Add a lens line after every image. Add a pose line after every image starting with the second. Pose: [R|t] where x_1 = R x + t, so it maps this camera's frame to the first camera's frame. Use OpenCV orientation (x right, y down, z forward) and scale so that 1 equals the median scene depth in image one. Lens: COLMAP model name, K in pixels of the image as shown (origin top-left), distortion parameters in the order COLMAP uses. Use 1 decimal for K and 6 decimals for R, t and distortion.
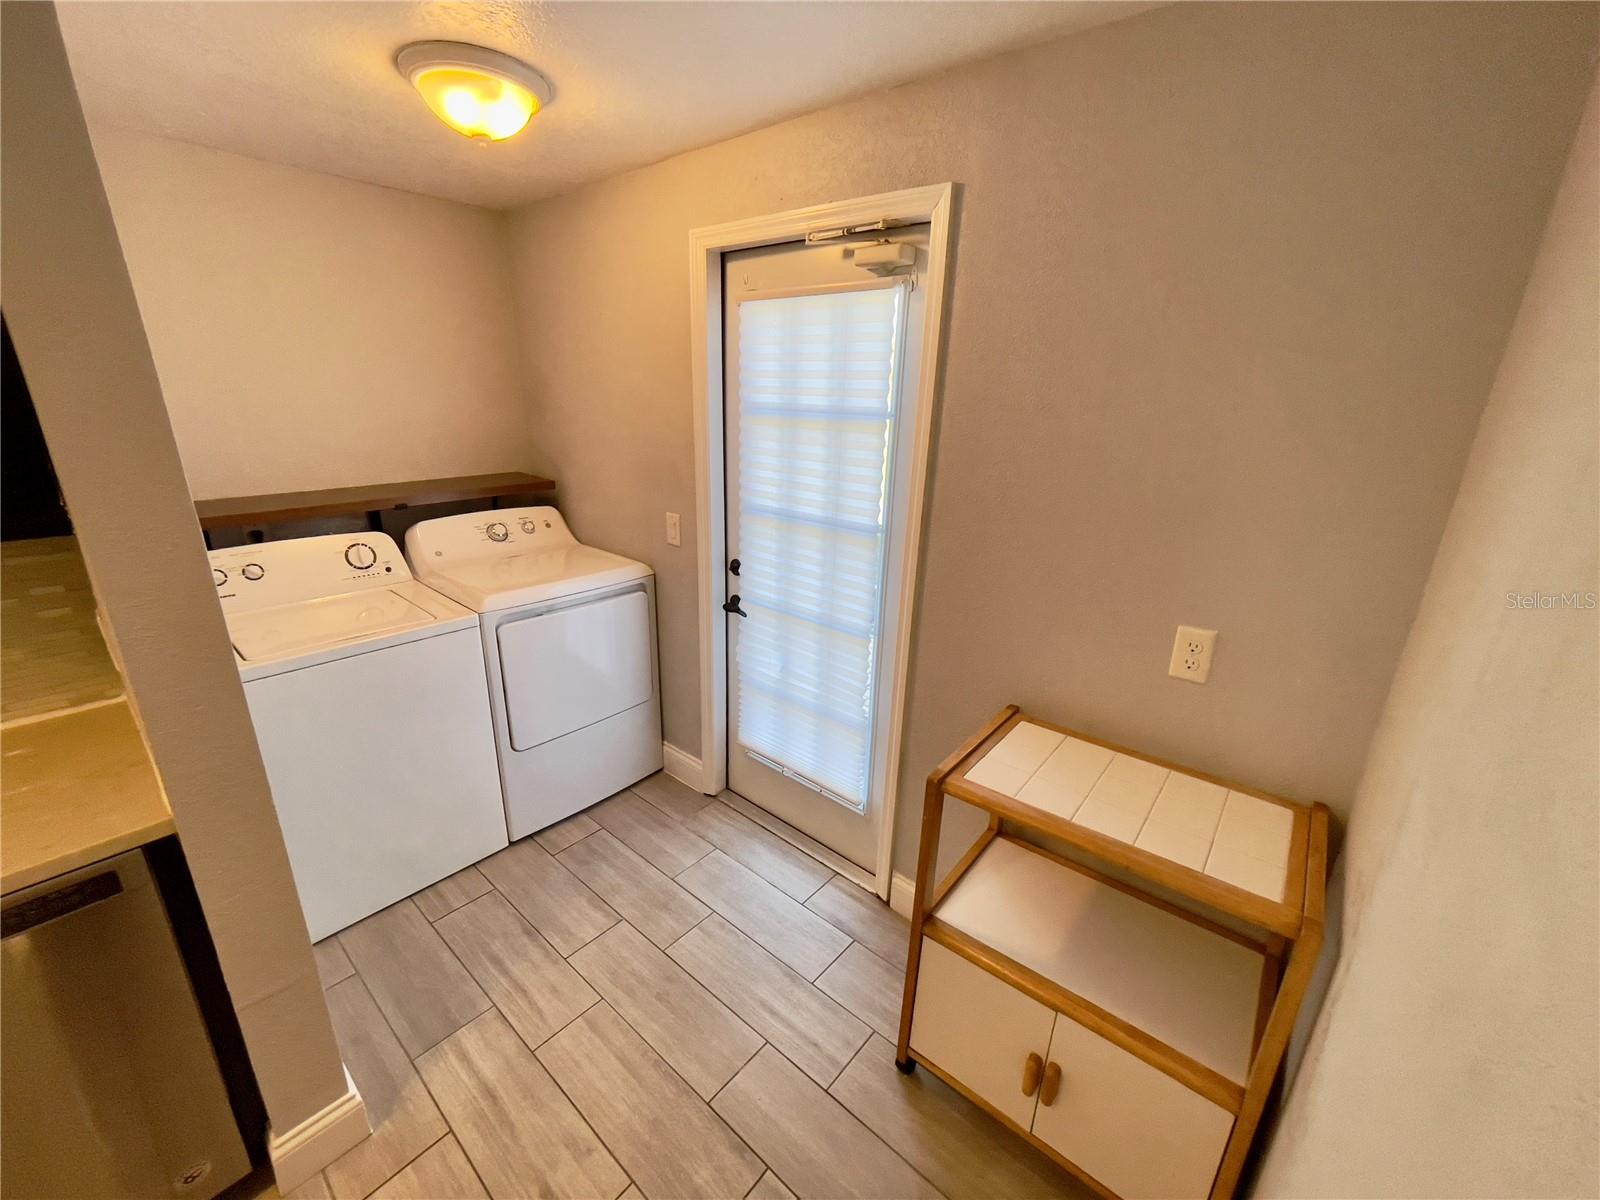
lens RADIAL K [[645.4, 0, 814.6], [0, 645.4, 599.5], [0, 0, 1]] dist [-0.001448, 0.005044]
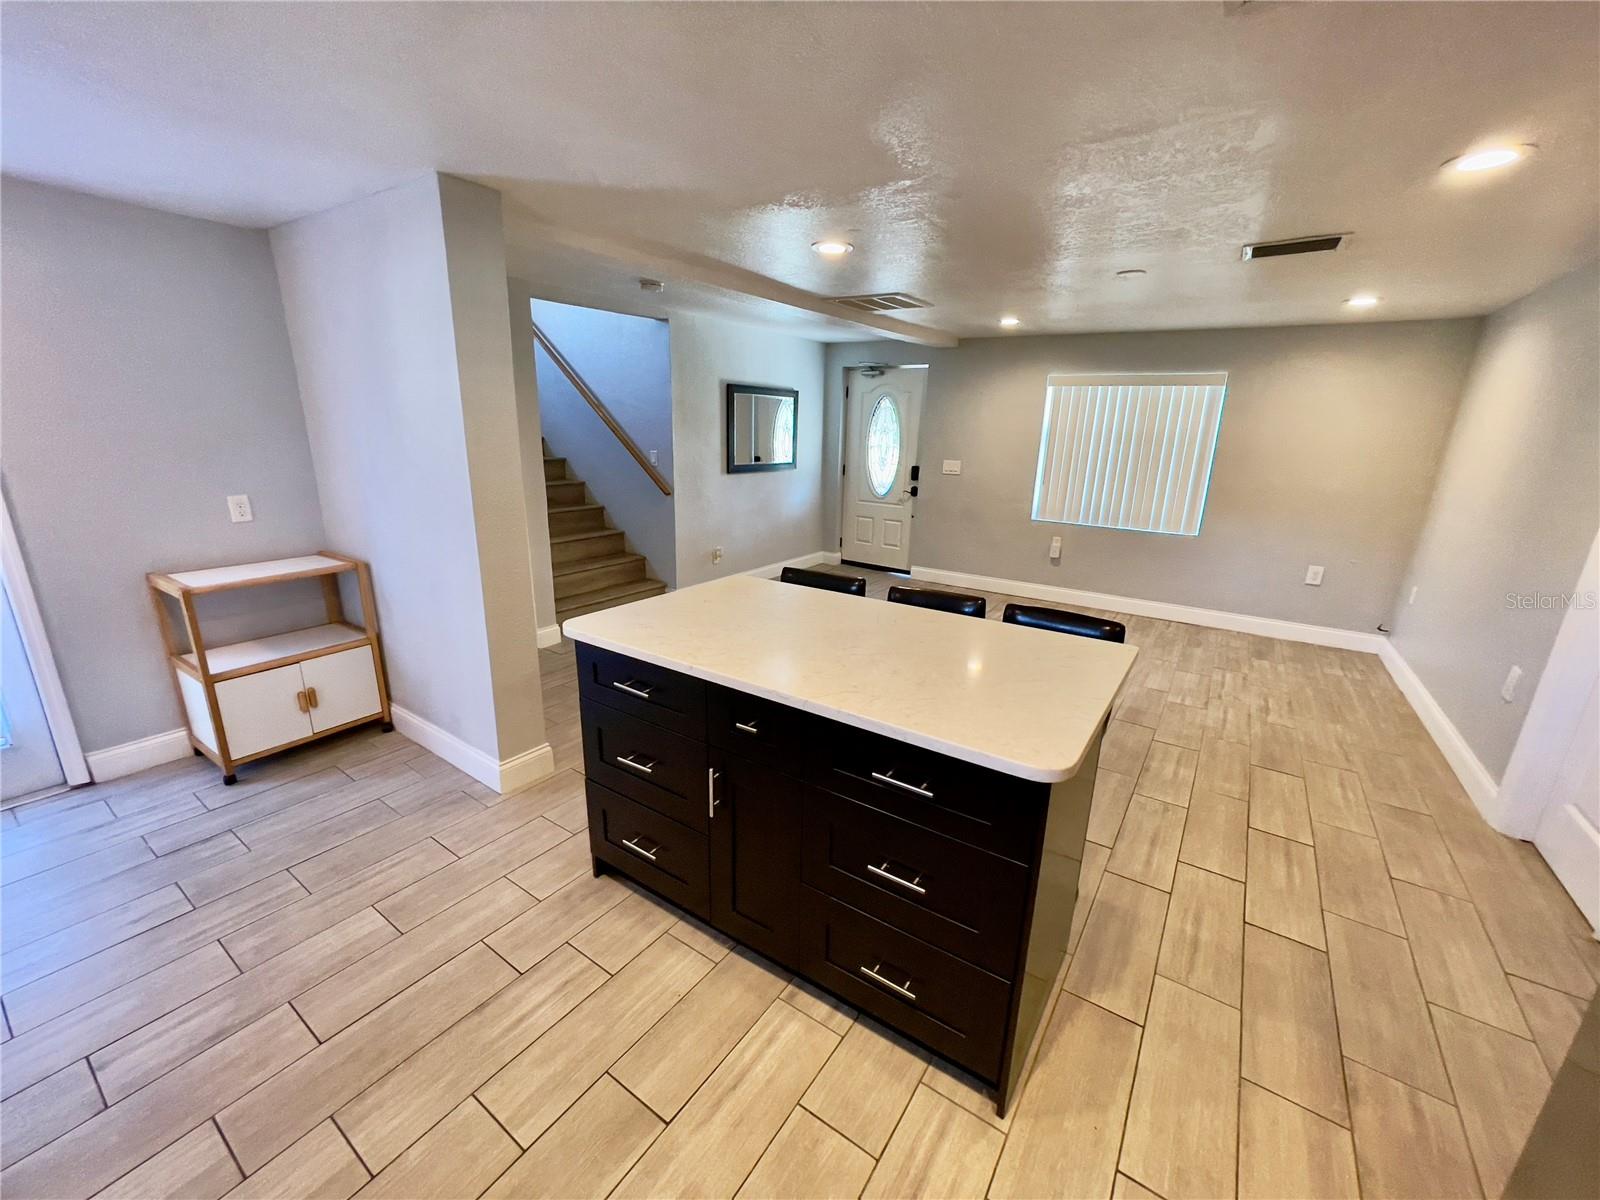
lens RADIAL K [[645.4, 0, 802.7], [0, 645.4, 609.5], [0, 0, 1]] dist [-0.001448, 0.005044]
pose [[-0.097863, -0.303502, 0.947792, -1.690066], [0.286304, 0.903516, 0.318886, 0.234890], [-0.953128, 0.302564, -0.001527, -0.645068]]
